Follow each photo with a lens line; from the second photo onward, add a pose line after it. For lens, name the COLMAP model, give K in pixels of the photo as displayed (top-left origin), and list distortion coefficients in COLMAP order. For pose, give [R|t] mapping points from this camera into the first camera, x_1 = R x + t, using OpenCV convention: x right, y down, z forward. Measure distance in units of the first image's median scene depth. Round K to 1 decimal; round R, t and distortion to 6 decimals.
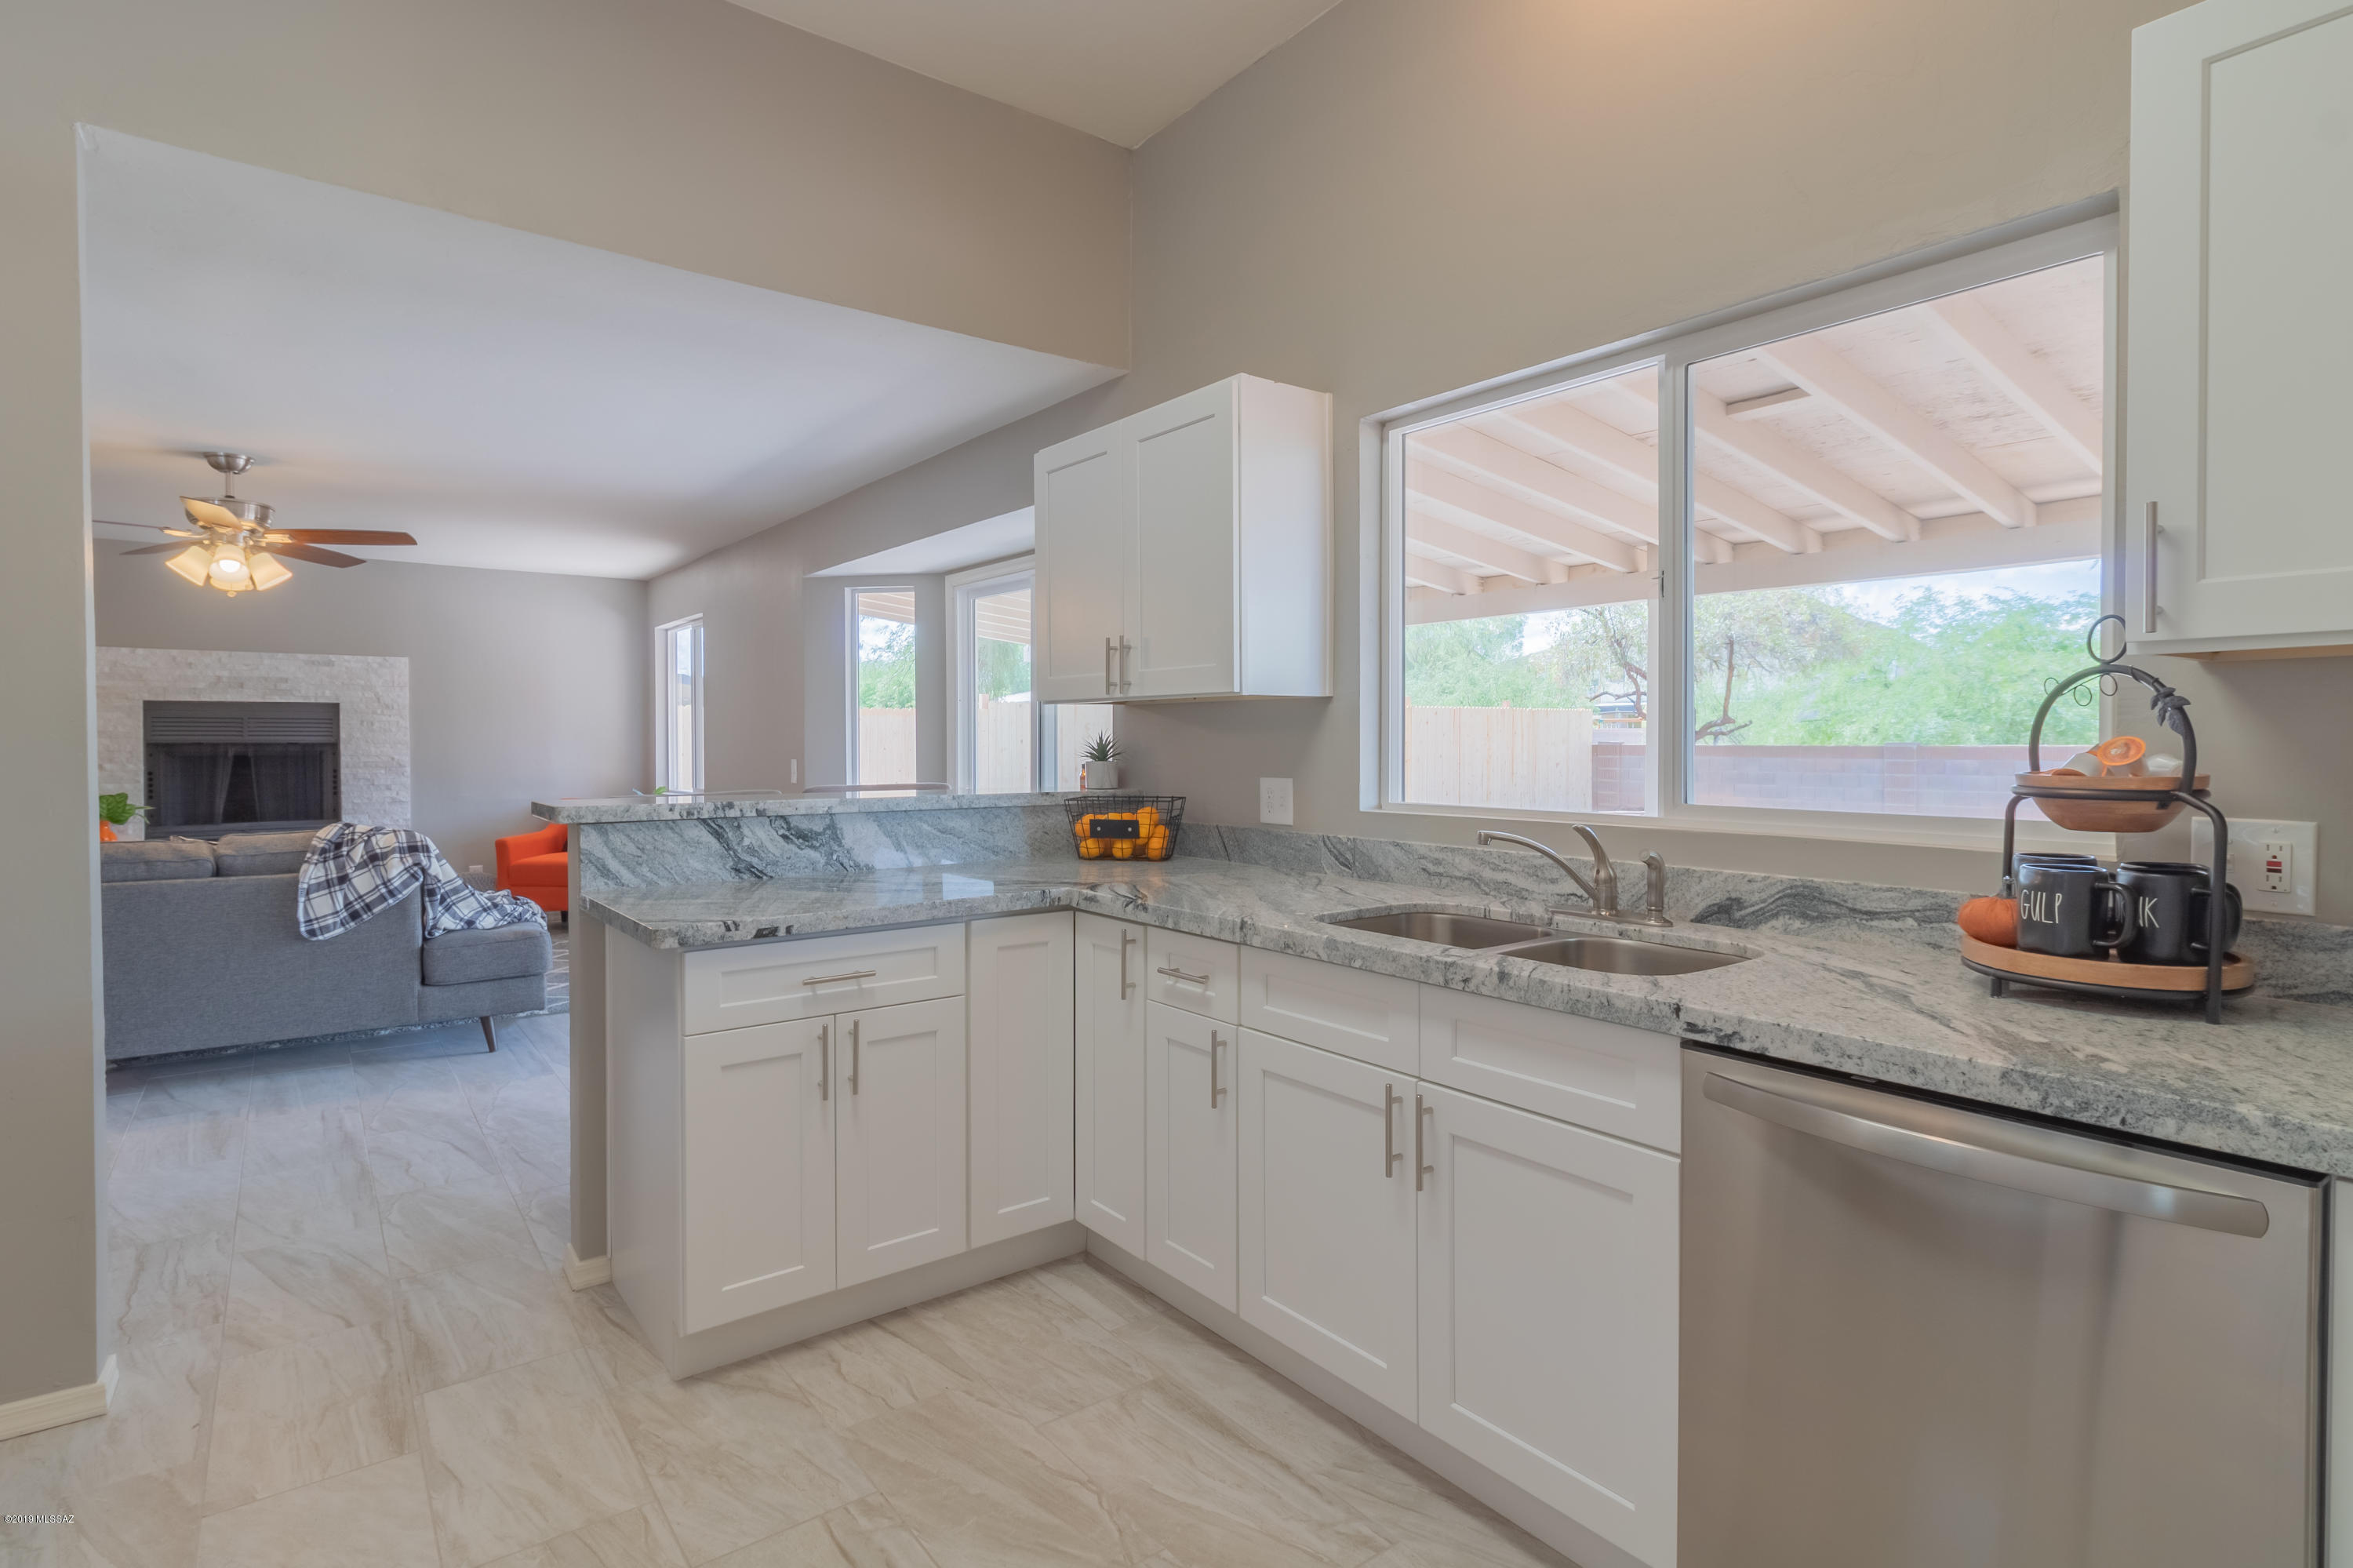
lens RADIAL K [[1115.0, 0, 1145.0], [0, 1115.0, 751.6], [0, 0, 1]] dist [0.012599, -0.000303]
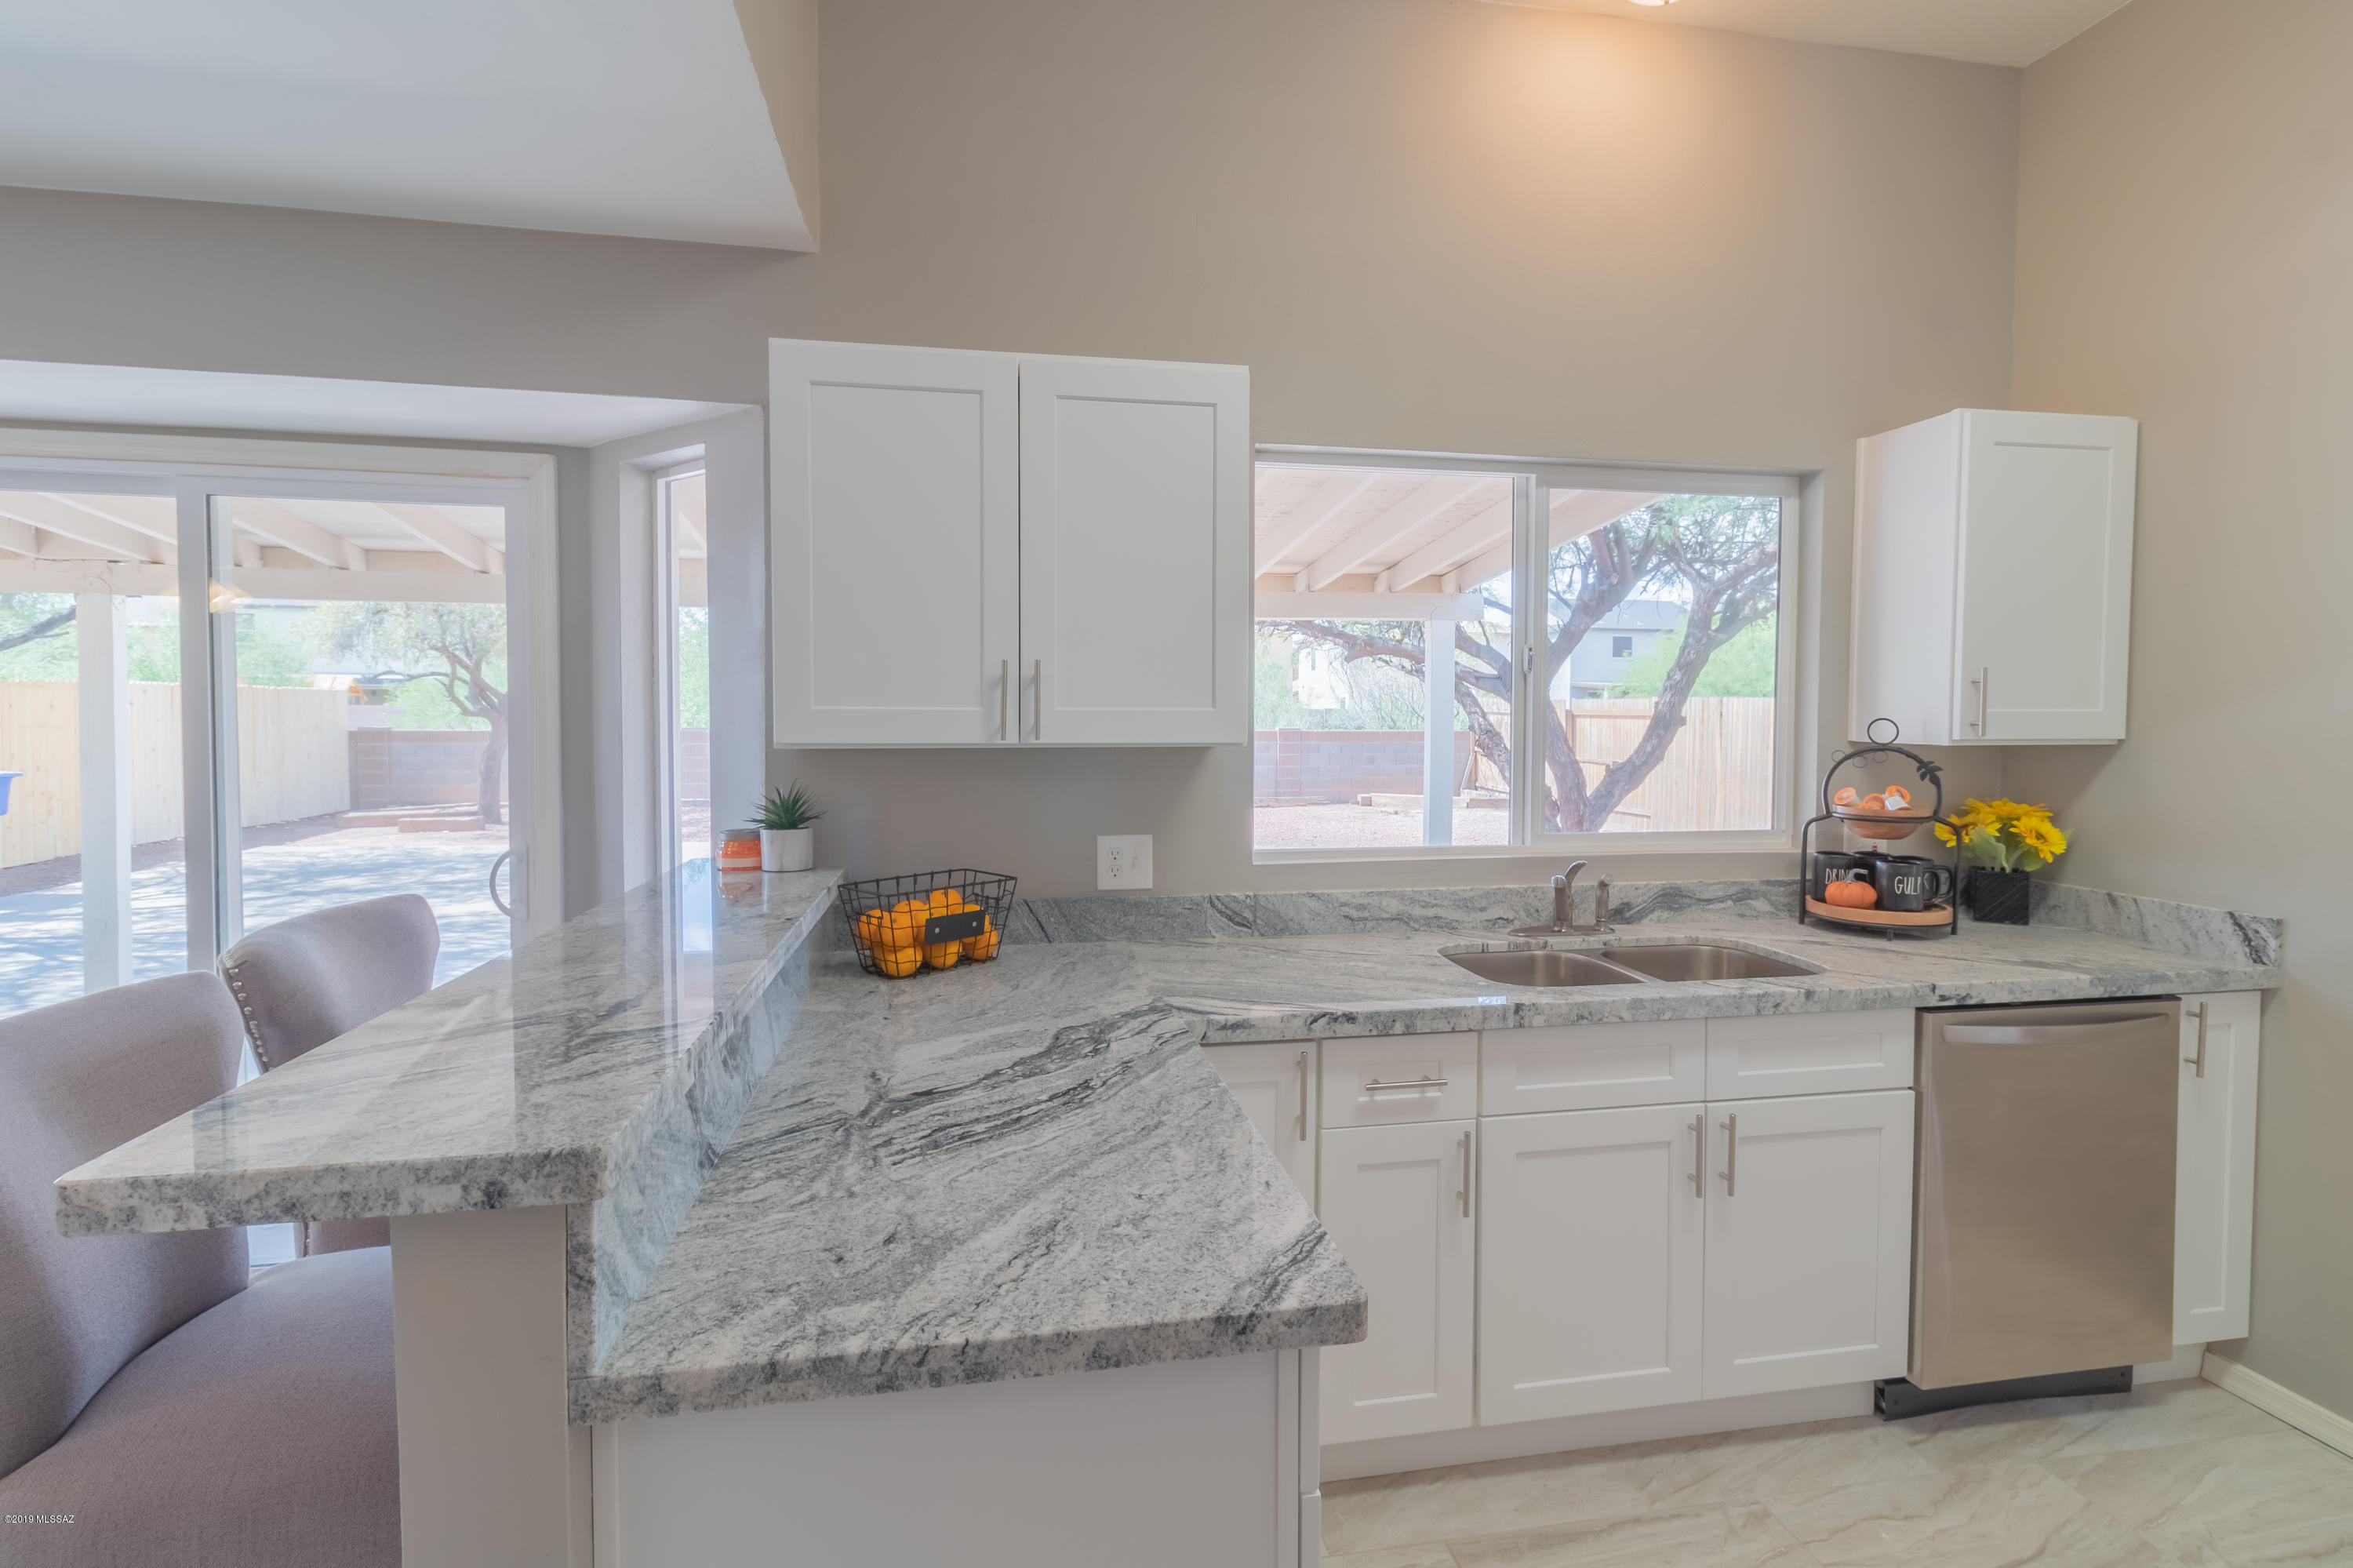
lens RADIAL K [[1115.0, 0, 1145.0], [0, 1115.0, 751.6], [0, 0, 1]] dist [0.012599, -0.000303]
pose [[0.456890, -0.028121, 0.889078, -0.861896], [0.009058, 0.999595, 0.026962, -0.086297], [-0.889477, -0.004266, 0.456960, 0.824523]]
